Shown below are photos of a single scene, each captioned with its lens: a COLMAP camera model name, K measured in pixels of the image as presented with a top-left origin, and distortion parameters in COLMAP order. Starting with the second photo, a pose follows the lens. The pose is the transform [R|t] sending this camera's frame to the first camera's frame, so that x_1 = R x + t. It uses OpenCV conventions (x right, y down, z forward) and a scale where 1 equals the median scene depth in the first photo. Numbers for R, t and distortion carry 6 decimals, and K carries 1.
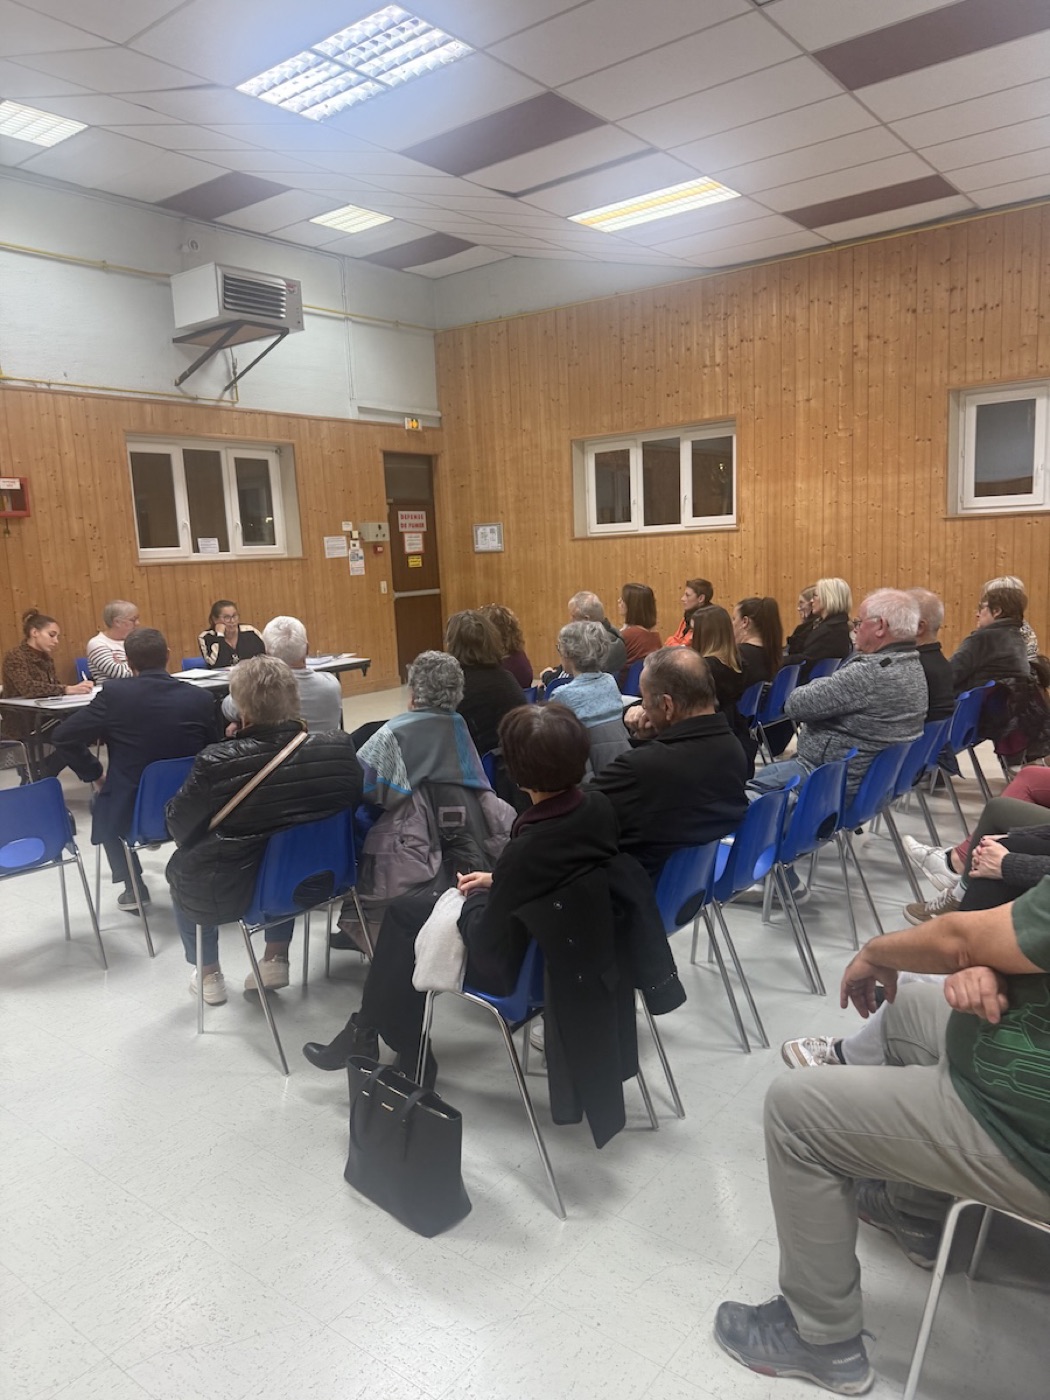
lens RADIAL K [[990.7, 0, 524.3], [0, 990.7, 710.7], [0, 0, 1]] dist [0.023600, -0.030083]
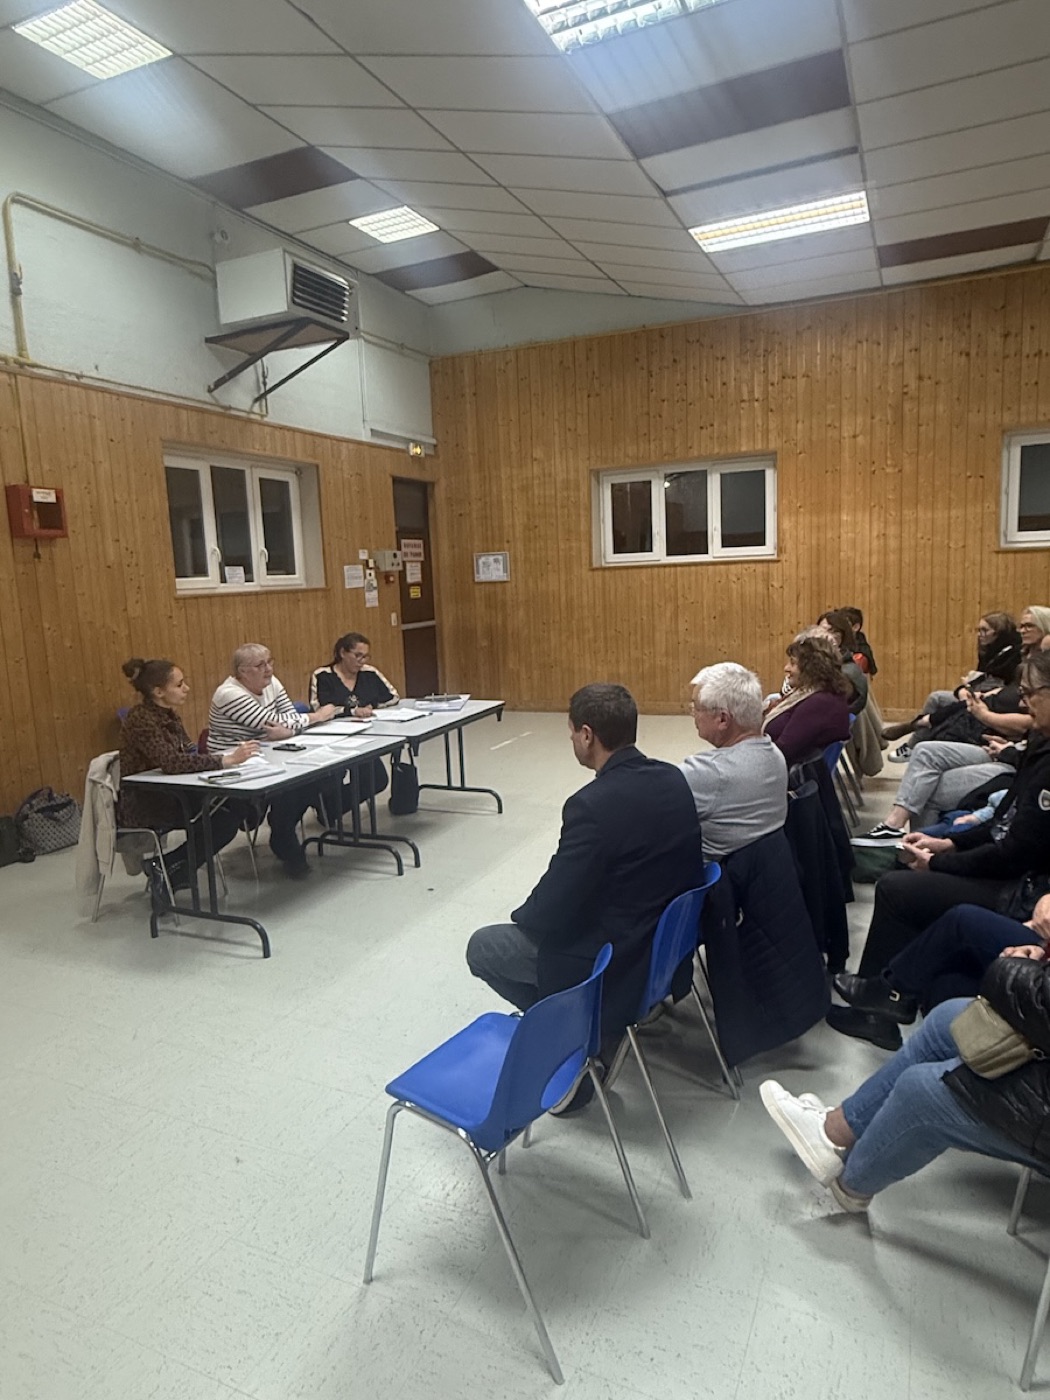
lens RADIAL K [[863.1, 0, 528.9], [0, 863.1, 694.8], [0, 0, 1]] dist [-0.009003, 0.011490]
pose [[0.974511, -0.027830, 0.222608, -0.249487], [0.034589, 0.999050, -0.026522, -0.031708], [-0.221659, 0.033546, 0.974547, 0.209442]]
